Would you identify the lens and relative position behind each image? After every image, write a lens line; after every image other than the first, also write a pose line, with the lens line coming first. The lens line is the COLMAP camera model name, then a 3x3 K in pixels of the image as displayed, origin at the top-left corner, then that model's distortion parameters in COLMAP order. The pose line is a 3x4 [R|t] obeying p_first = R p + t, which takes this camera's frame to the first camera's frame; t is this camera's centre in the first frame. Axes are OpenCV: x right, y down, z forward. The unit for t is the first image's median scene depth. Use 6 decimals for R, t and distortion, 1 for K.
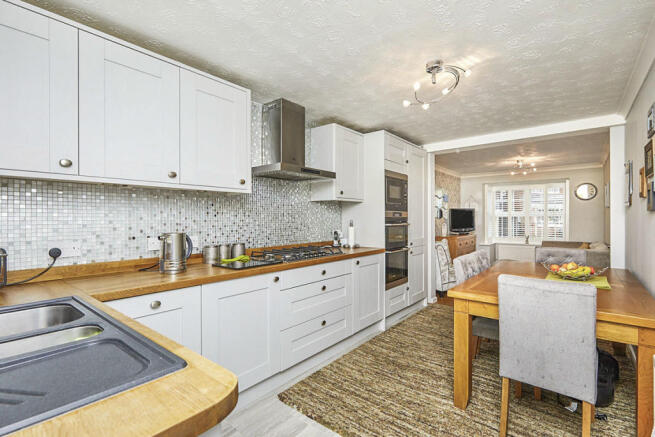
lens RADIAL K [[306.6, 0, 328.1], [0, 306.6, 222.2], [0, 0, 1]] dist [0.001363, -0.000074]
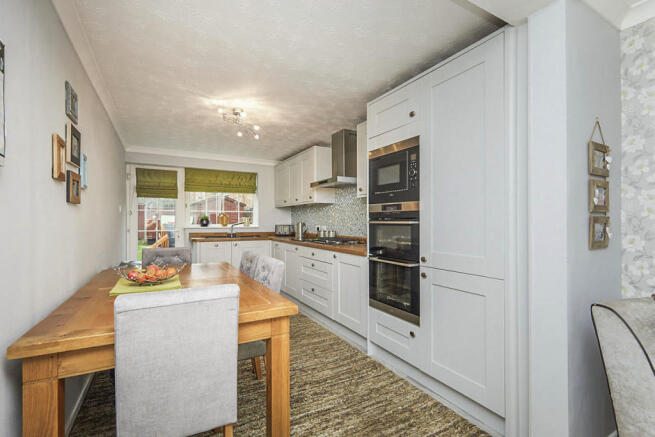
lens RADIAL K [[306.6, 0, 329.2], [0, 306.6, 217.2], [0, 0, 1]] dist [0.001363, -0.000074]
pose [[-0.374192, 0.000529, -0.927351, 0.953985], [0.001630, 0.999999, -0.000087, -0.004720], [0.927350, -0.001544, -0.374193, 1.198143]]
